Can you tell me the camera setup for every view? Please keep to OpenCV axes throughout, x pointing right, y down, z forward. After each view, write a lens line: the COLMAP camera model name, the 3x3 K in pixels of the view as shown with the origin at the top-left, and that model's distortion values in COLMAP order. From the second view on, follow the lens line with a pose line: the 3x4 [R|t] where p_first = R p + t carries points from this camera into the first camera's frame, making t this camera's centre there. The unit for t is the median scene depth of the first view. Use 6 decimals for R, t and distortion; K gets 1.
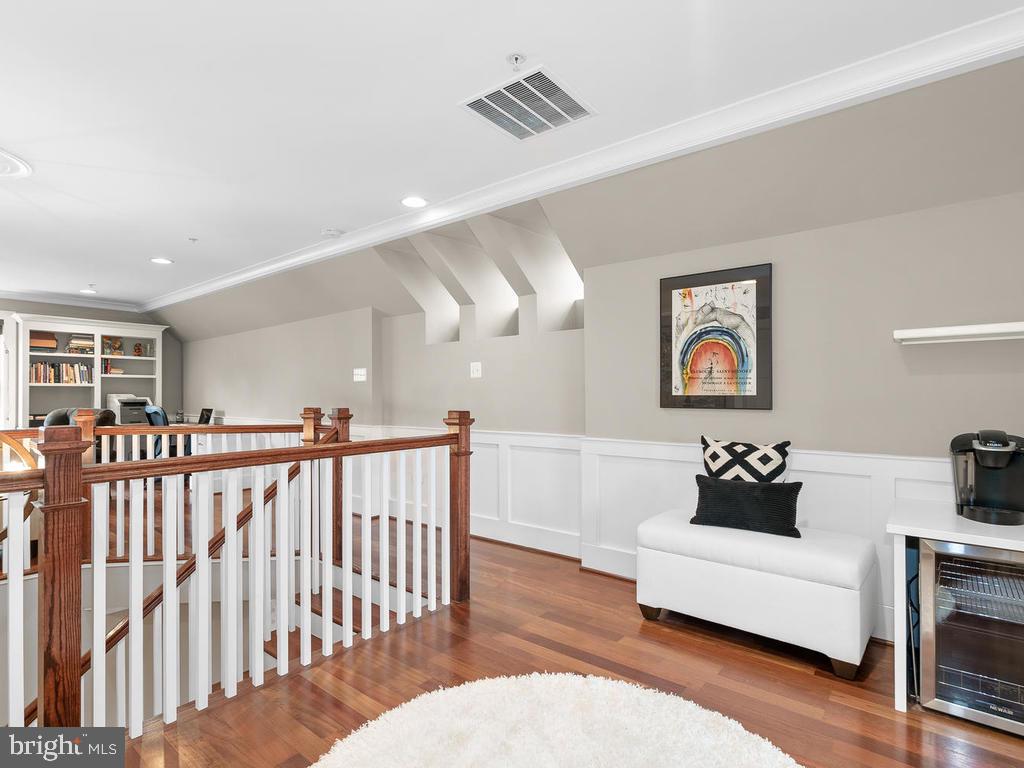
lens RADIAL K [[527.4, 0, 510.8], [0, 527.4, 390.3], [0, 0, 1]] dist [-0.013523, 0.000237]
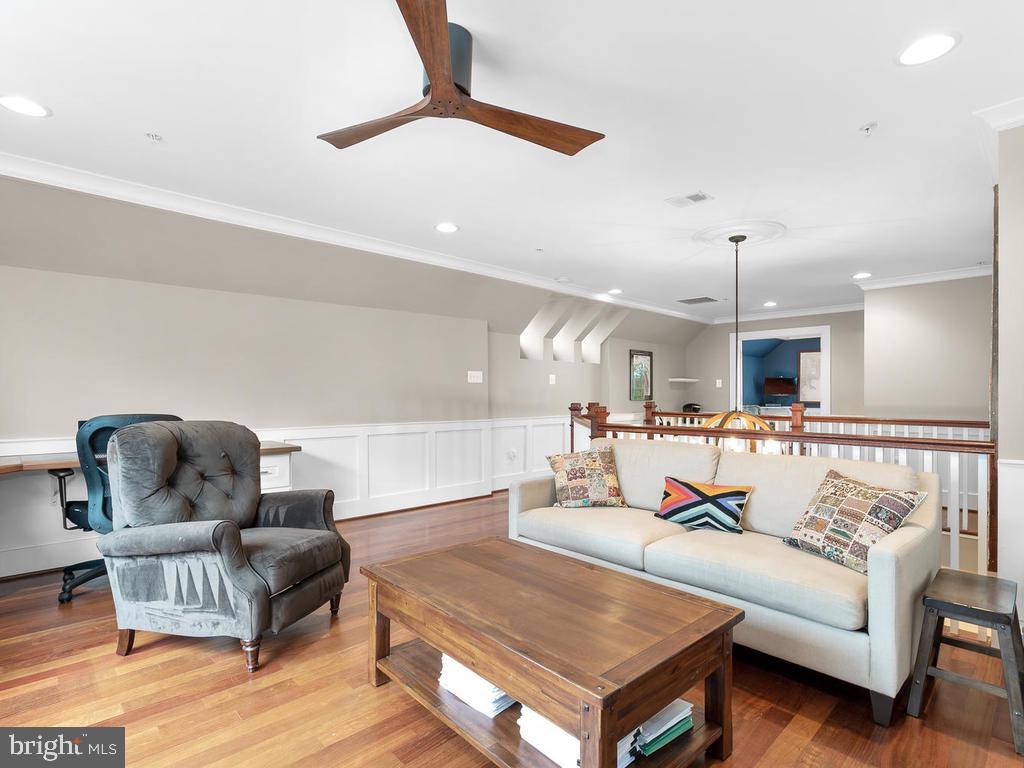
lens RADIAL K [[527.4, 0, 511.7], [0, 527.4, 388.1], [0, 0, 1]] dist [-0.013523, 0.000237]
pose [[0.136055, 0.009391, 0.990657, -1.482531], [-0.018213, 0.999810, -0.006977, 0.002566], [-0.990534, -0.017094, 0.136200, 0.777291]]
